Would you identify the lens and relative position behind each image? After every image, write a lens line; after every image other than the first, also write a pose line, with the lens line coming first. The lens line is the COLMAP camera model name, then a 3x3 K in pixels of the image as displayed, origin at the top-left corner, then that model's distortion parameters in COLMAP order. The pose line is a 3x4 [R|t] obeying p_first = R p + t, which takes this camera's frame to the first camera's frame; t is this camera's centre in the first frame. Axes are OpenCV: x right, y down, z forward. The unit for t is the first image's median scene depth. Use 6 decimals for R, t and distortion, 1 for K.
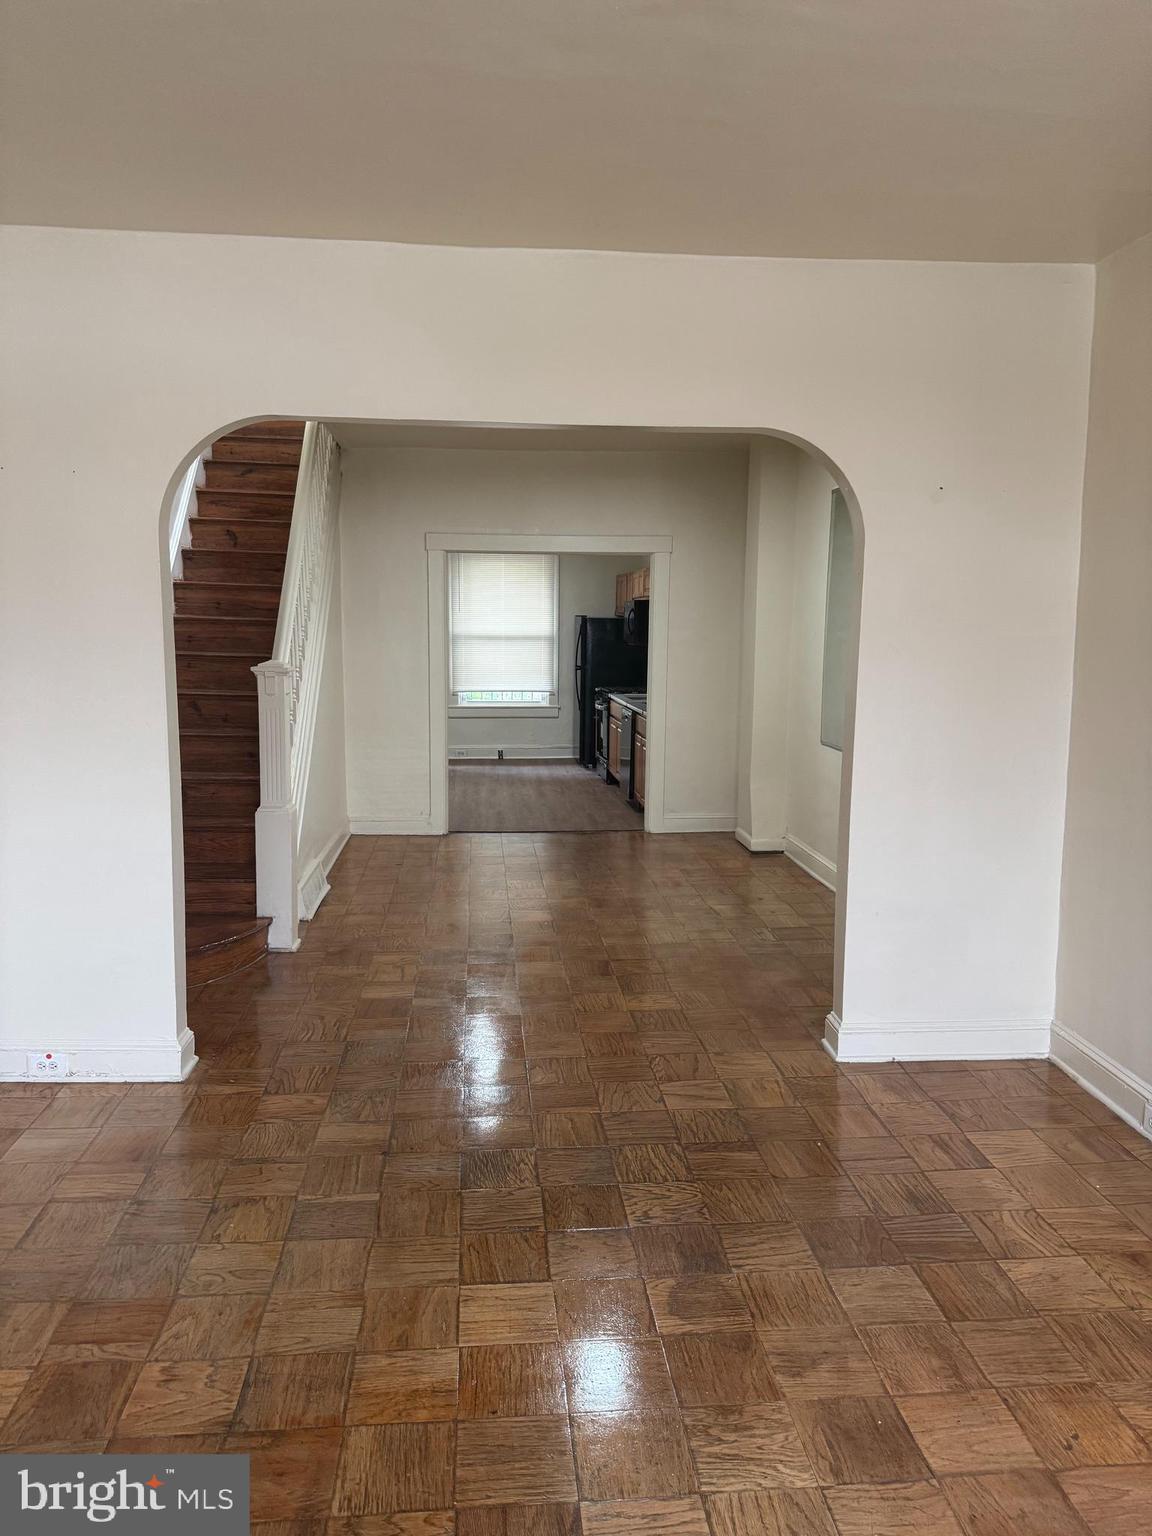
lens RADIAL K [[1092.2, 0, 576.0], [0, 1092.2, 768.0], [0, 0, 1]] dist [0.105688, -0.145969]
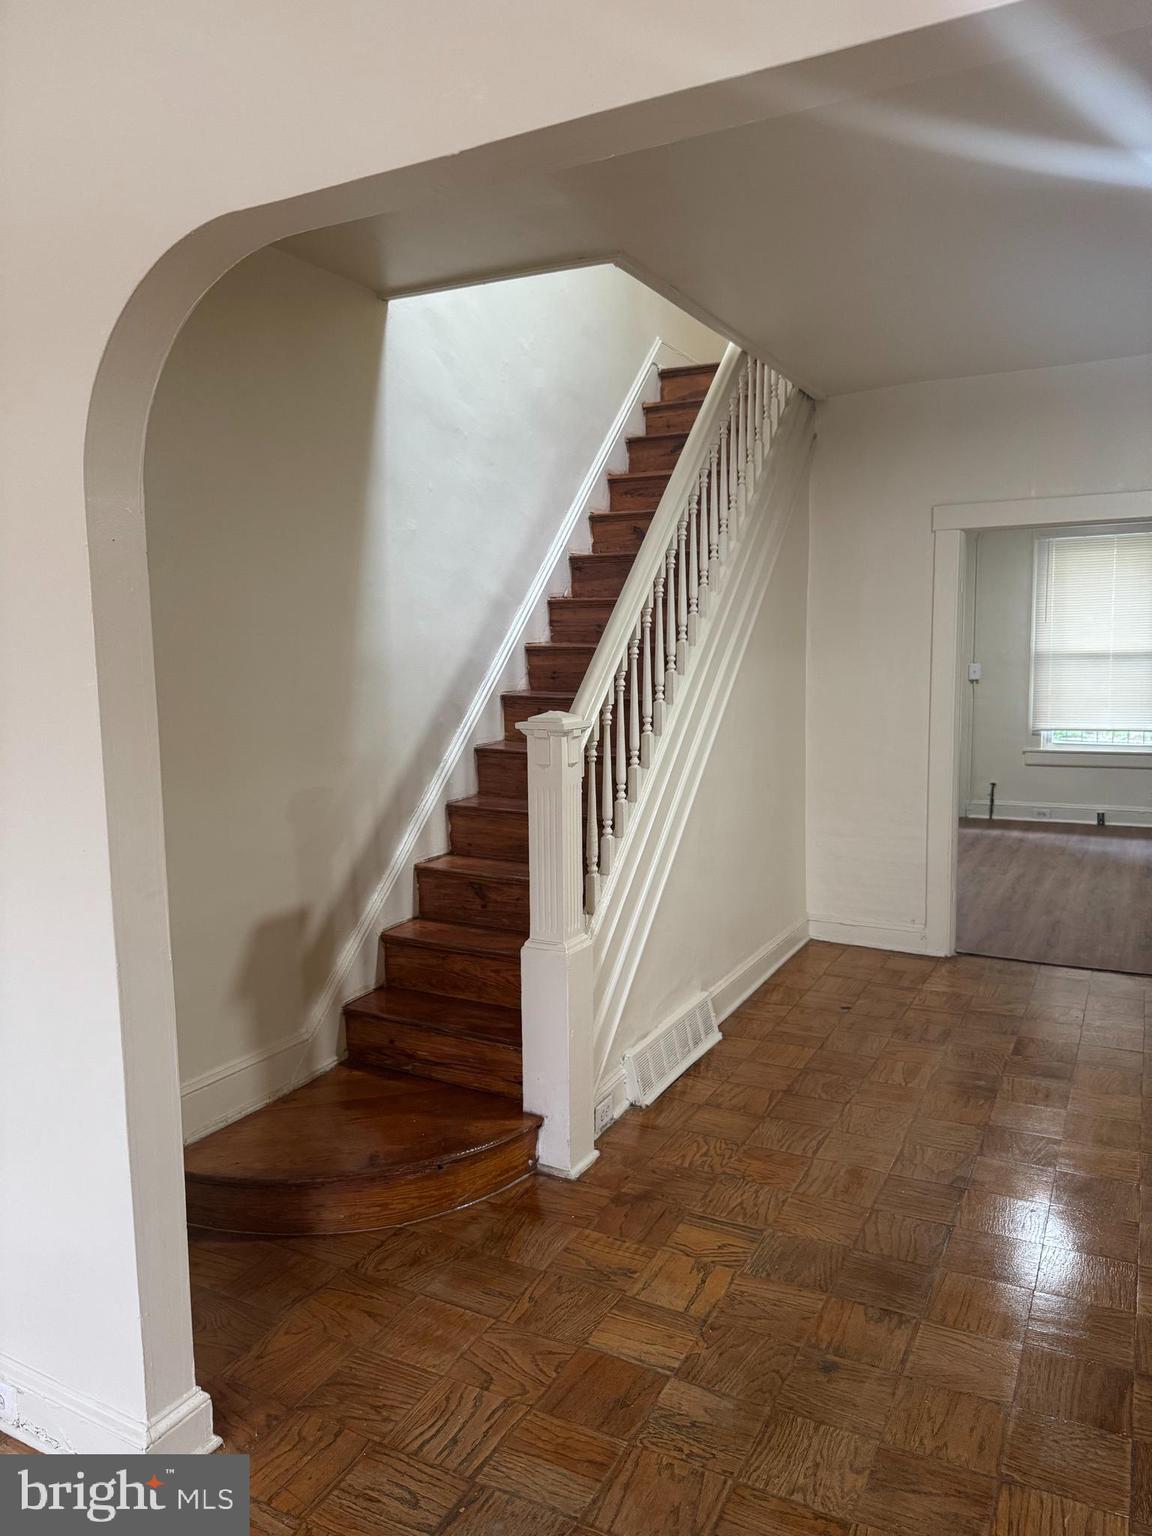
lens RADIAL K [[1092.2, 0, 576.0], [0, 1092.2, 768.0], [0, 0, 1]] dist [0.105688, -0.145969]
pose [[0.841179, 0.036150, -0.539546, 0.064190], [-0.045480, 0.998957, -0.003976, -0.054020], [0.538840, 0.027883, 0.841946, 0.406914]]
